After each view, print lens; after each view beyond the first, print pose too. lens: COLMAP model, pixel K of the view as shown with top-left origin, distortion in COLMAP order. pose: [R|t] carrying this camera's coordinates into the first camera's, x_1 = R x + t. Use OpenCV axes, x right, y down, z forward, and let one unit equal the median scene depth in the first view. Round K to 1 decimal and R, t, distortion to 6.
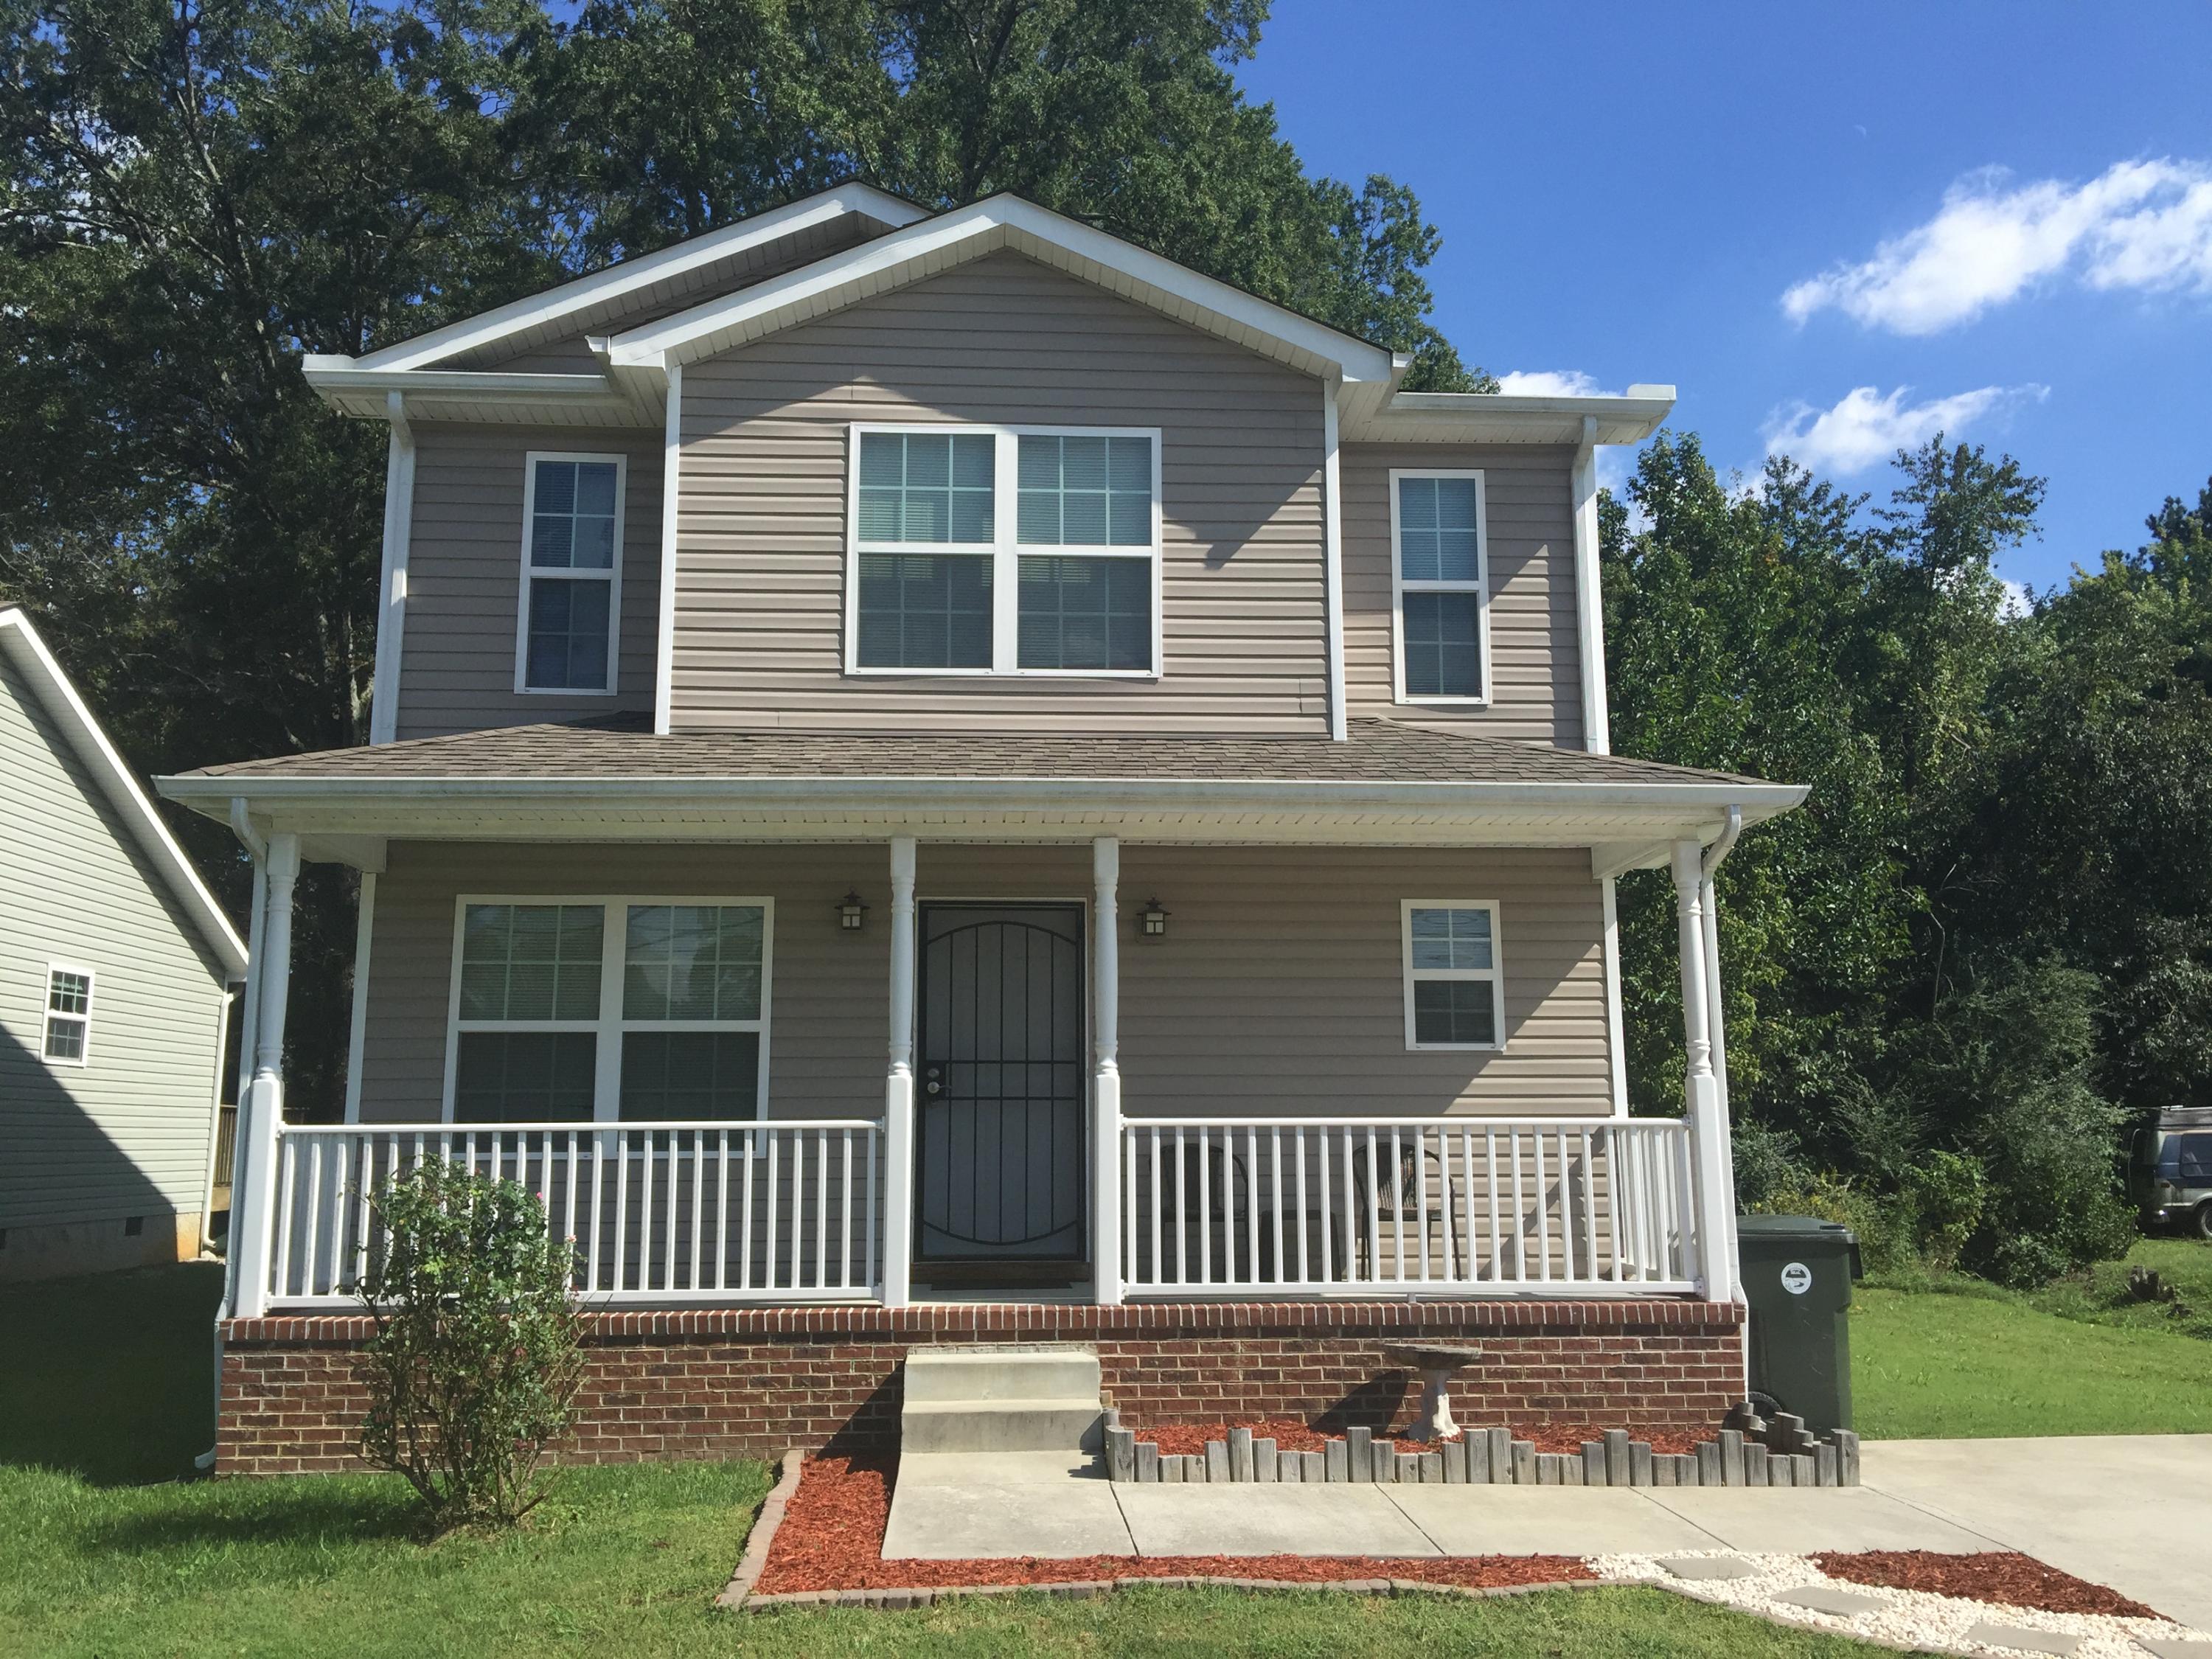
lens RADIAL K [[1907.0, 0, 1116.1], [0, 1907.0, 786.8], [0, 0, 1]] dist [0.019686, 0.012941]
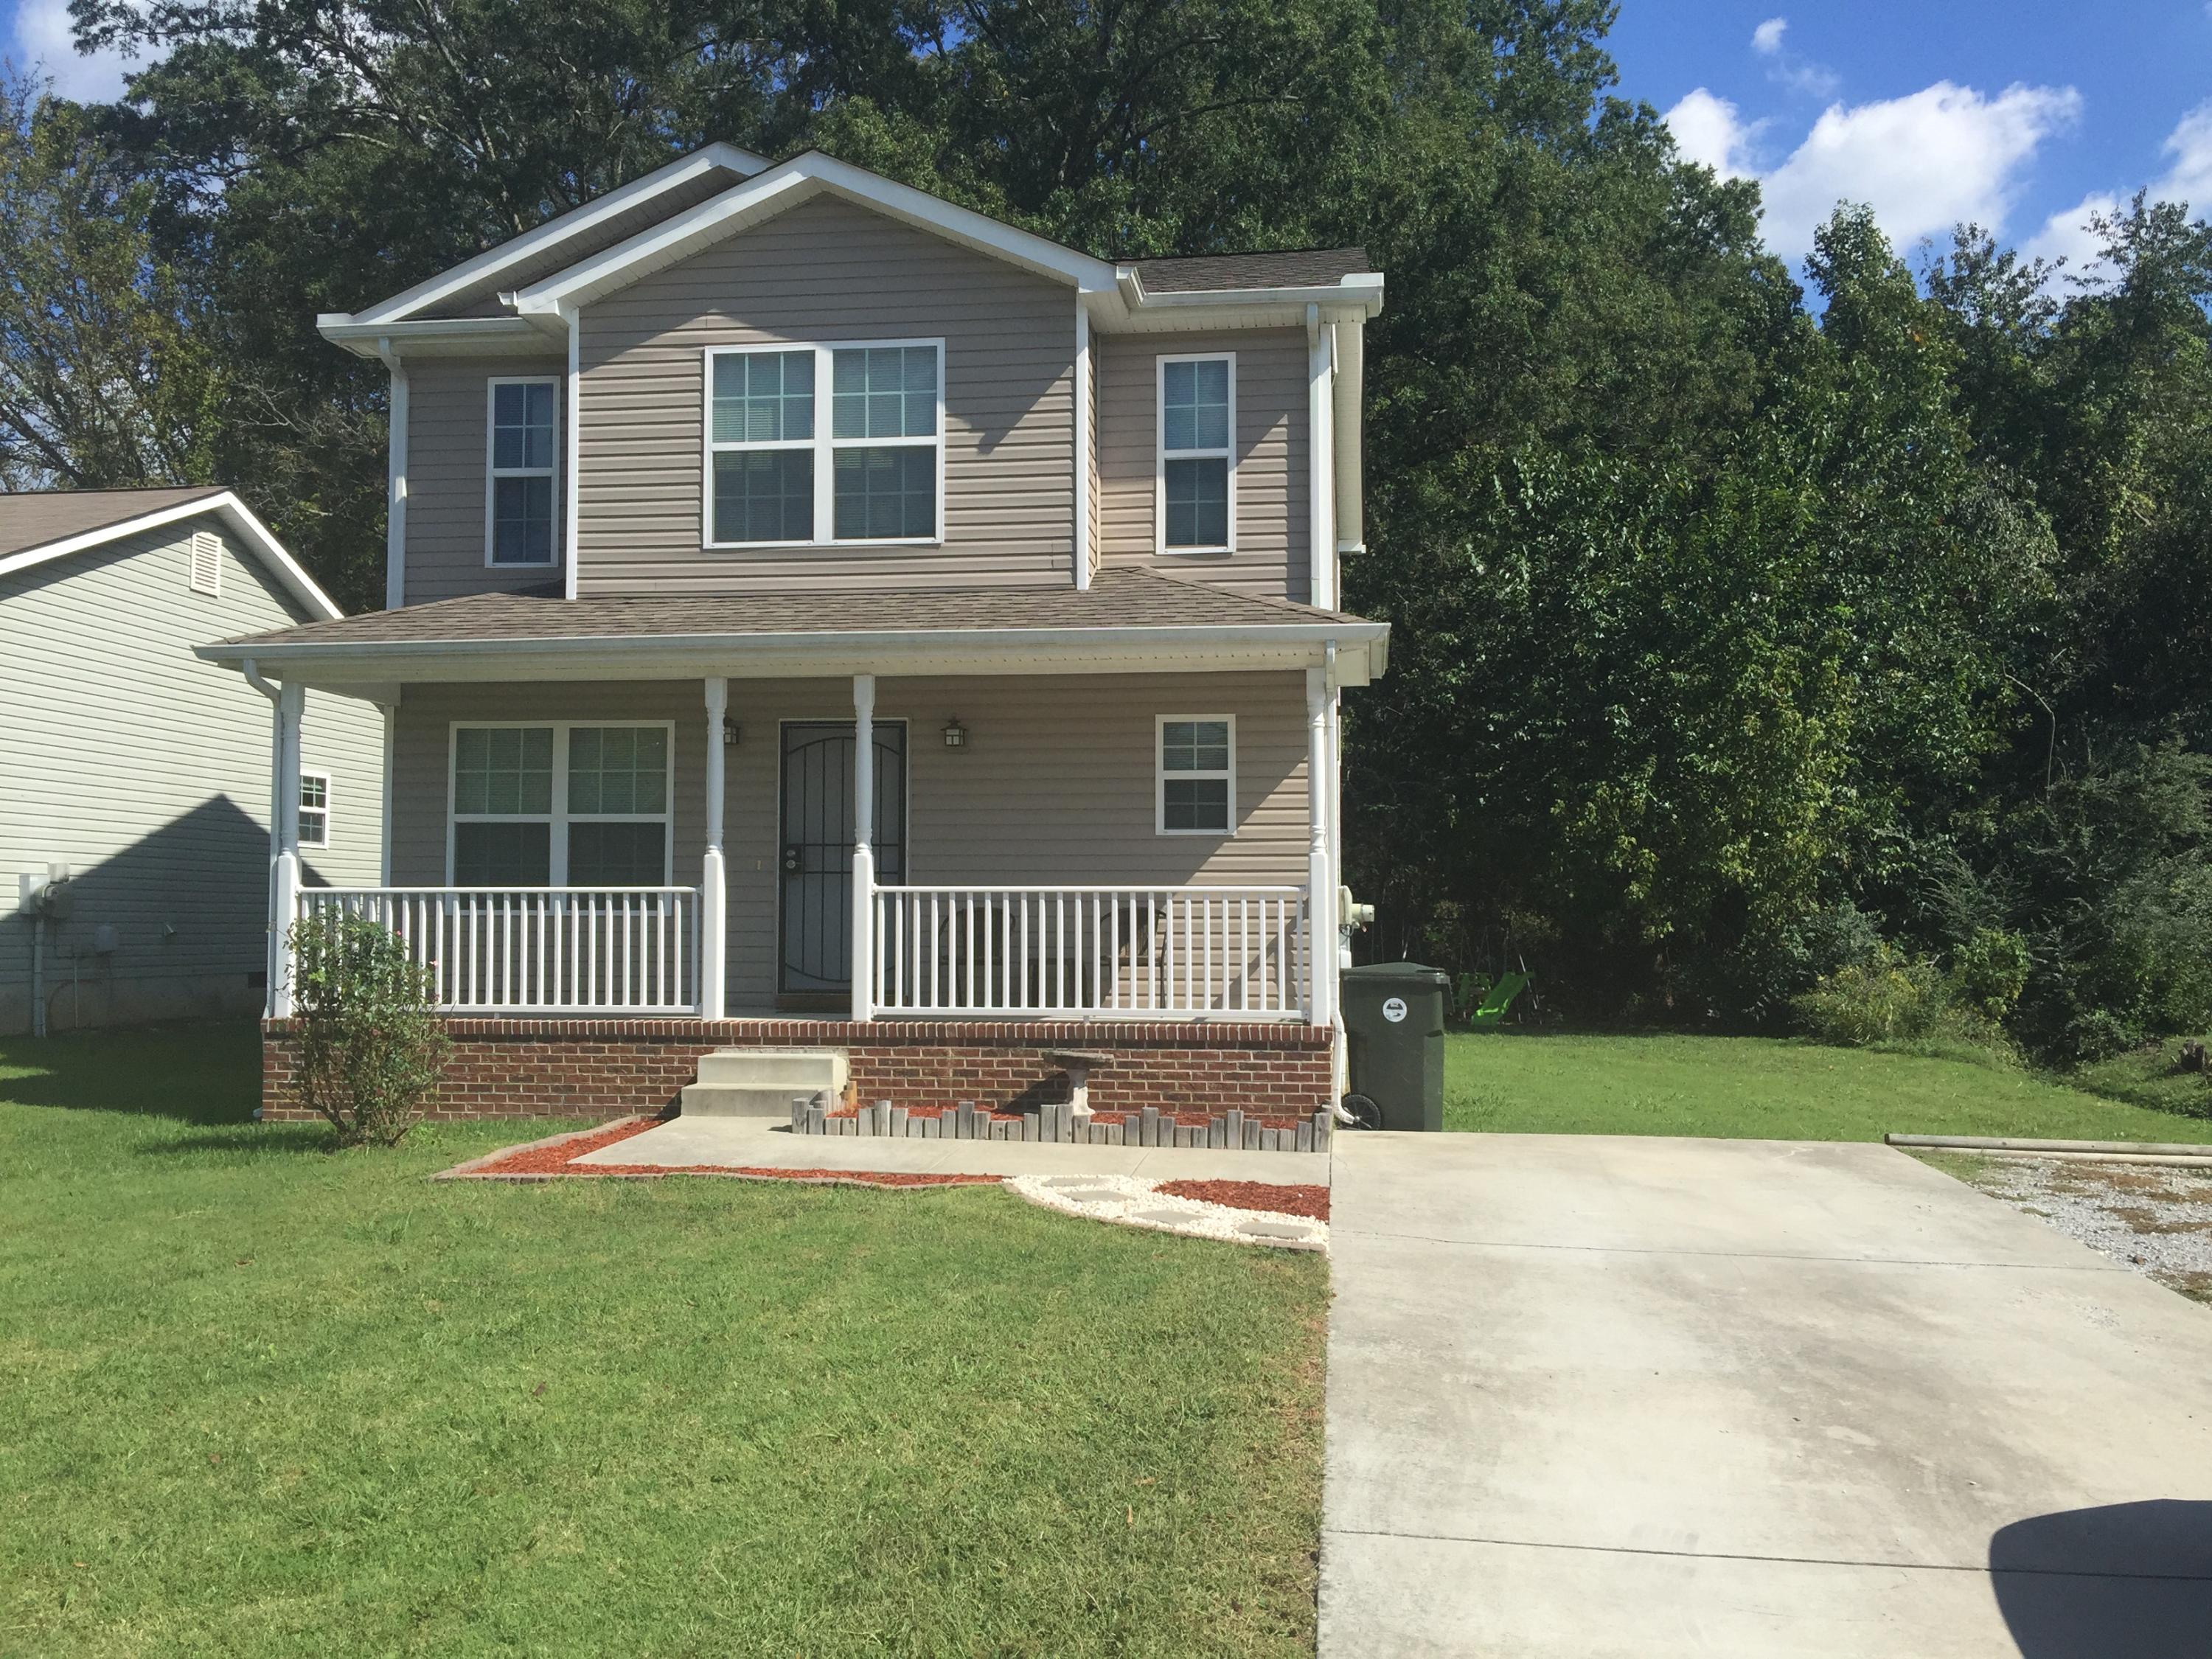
lens RADIAL K [[1907.0, 0, 1090.2], [0, 1907.0, 821.7], [0, 0, 1]] dist [0.019686, 0.012941]
pose [[0.980759, -0.003762, -0.195186, 0.358879], [0.029000, 0.991529, 0.126607, -0.030843], [0.193057, -0.129831, 0.972560, -0.228746]]
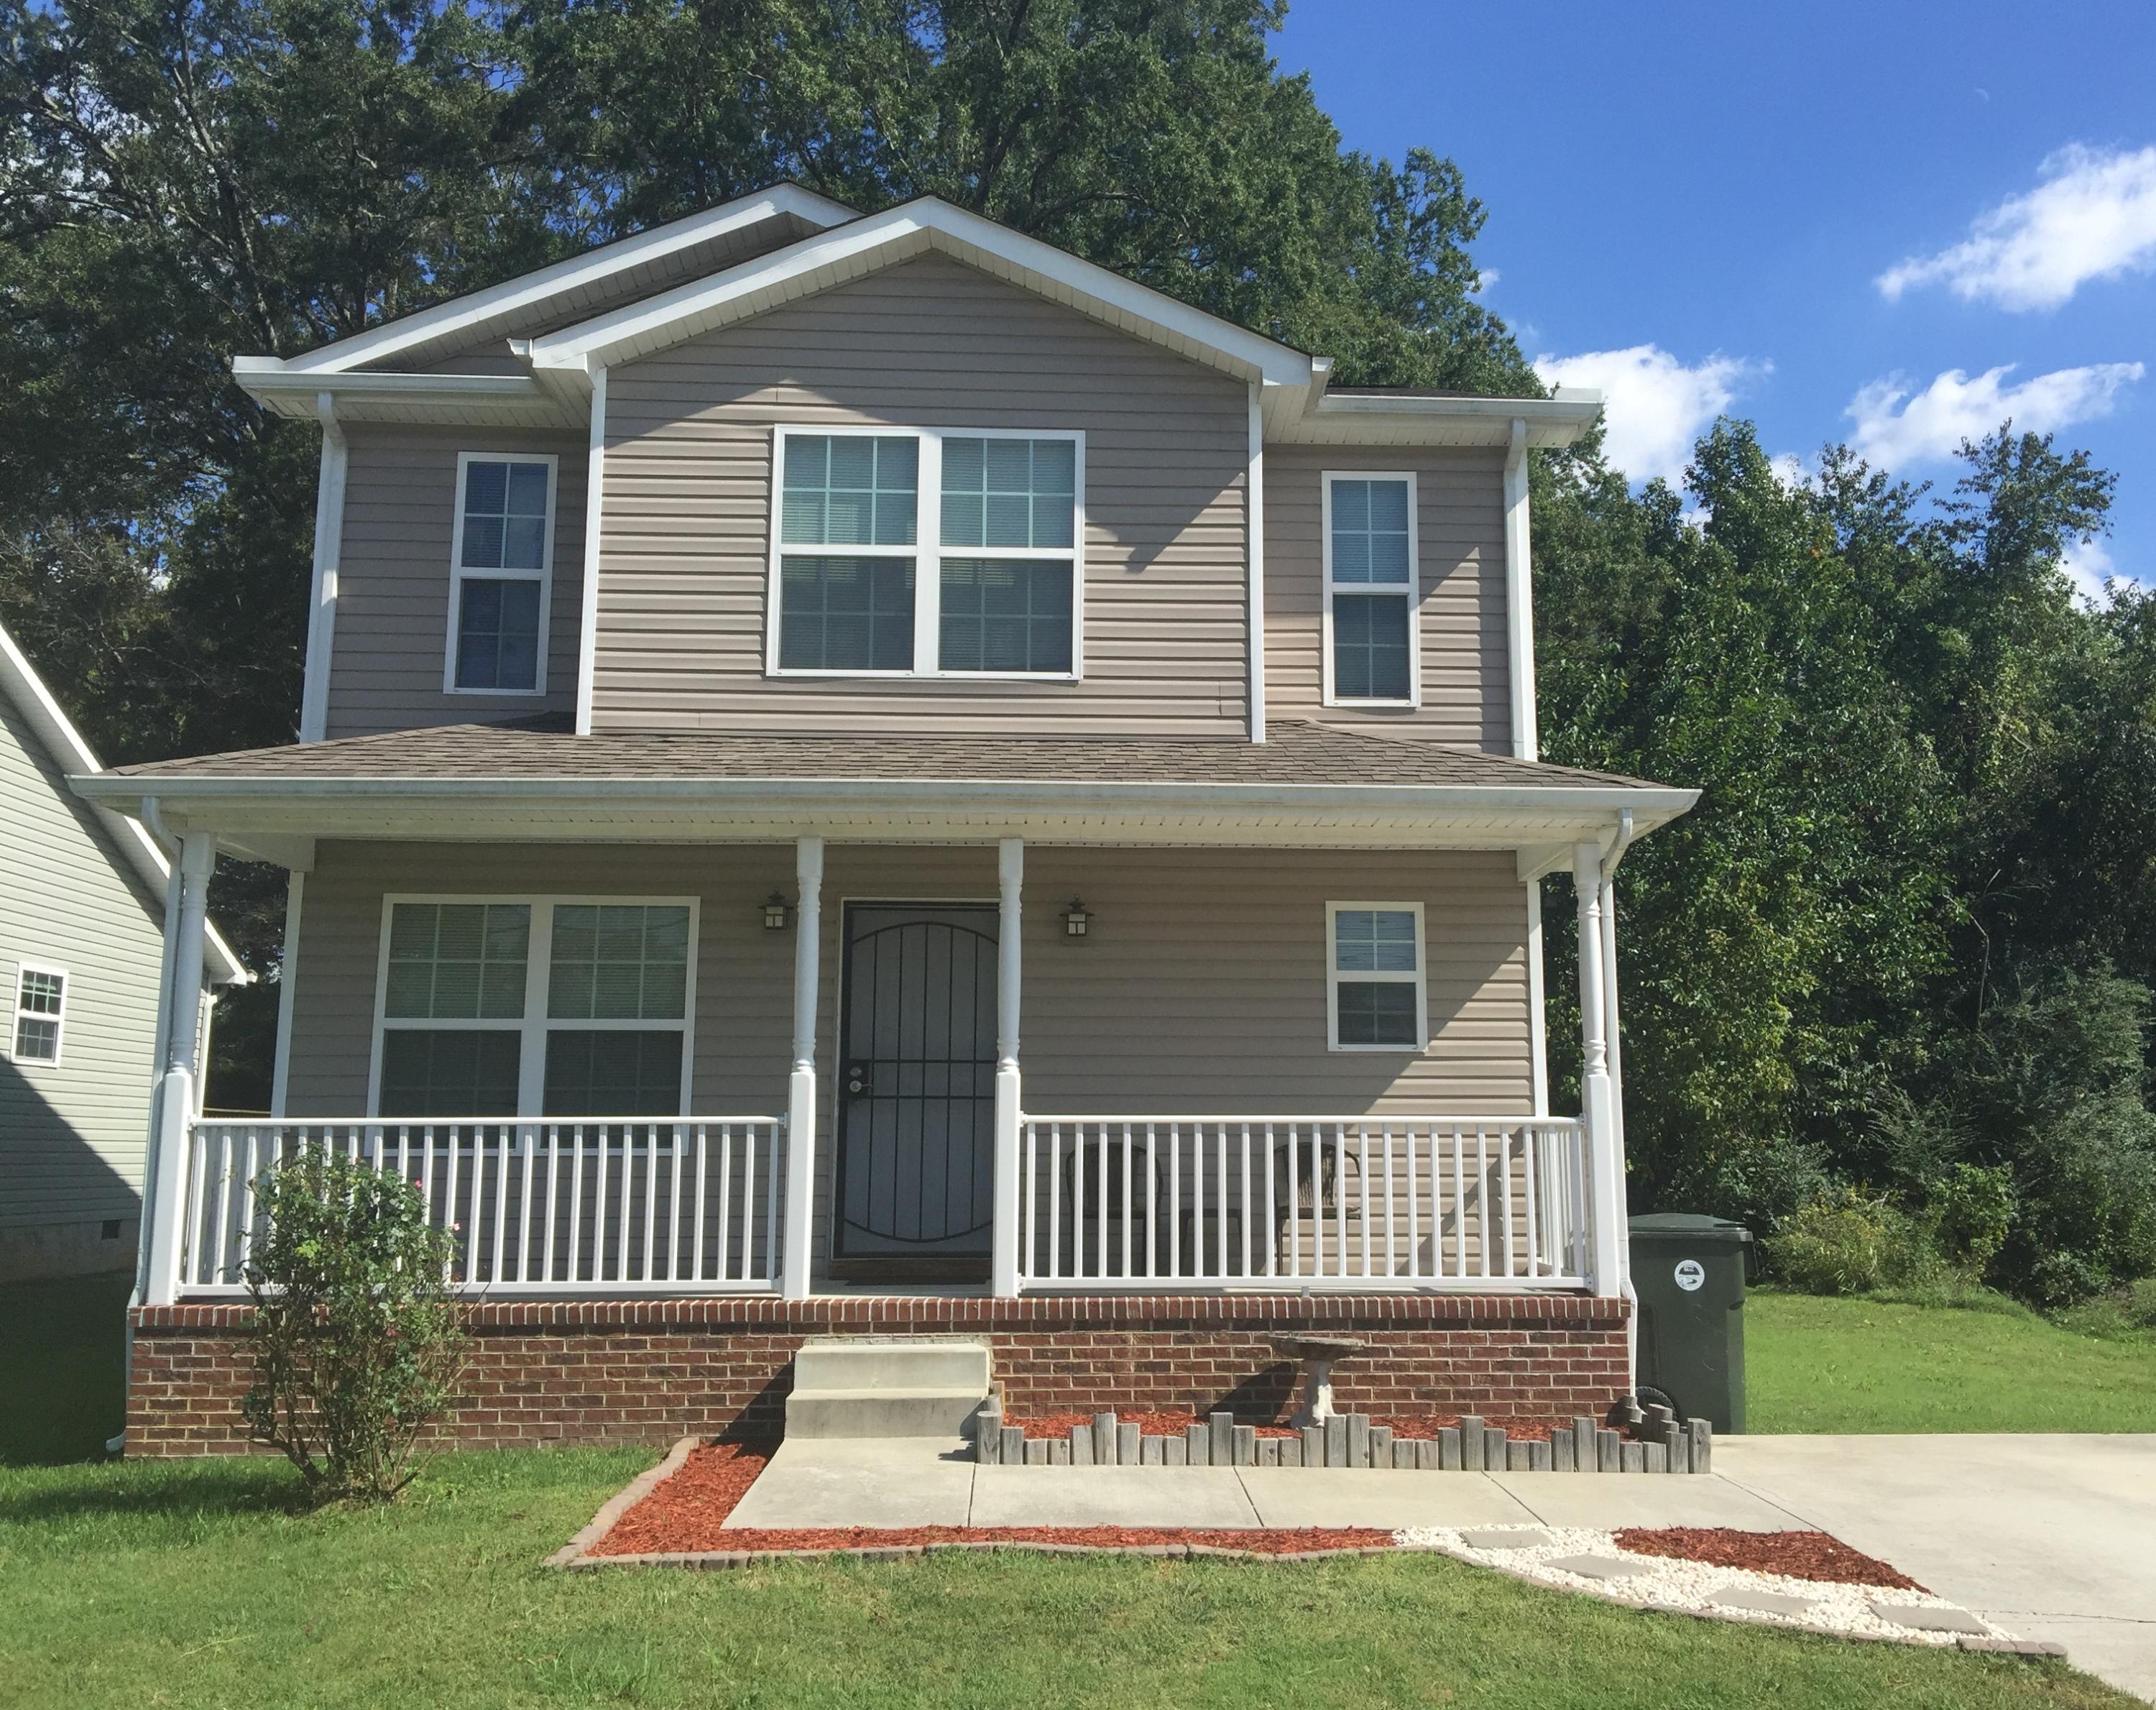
lens RADIAL K [[2005.1, 0, 1172.6], [0, 2005.1, 803.7], [0, 0, 1]] dist [0.024707, 0.000000]
pose [[0.999945, 0.003019, -0.010062, 0.081364], [-0.002930, 0.999956, 0.008890, -0.001496], [0.010089, -0.008860, 0.999910, -0.056515]]
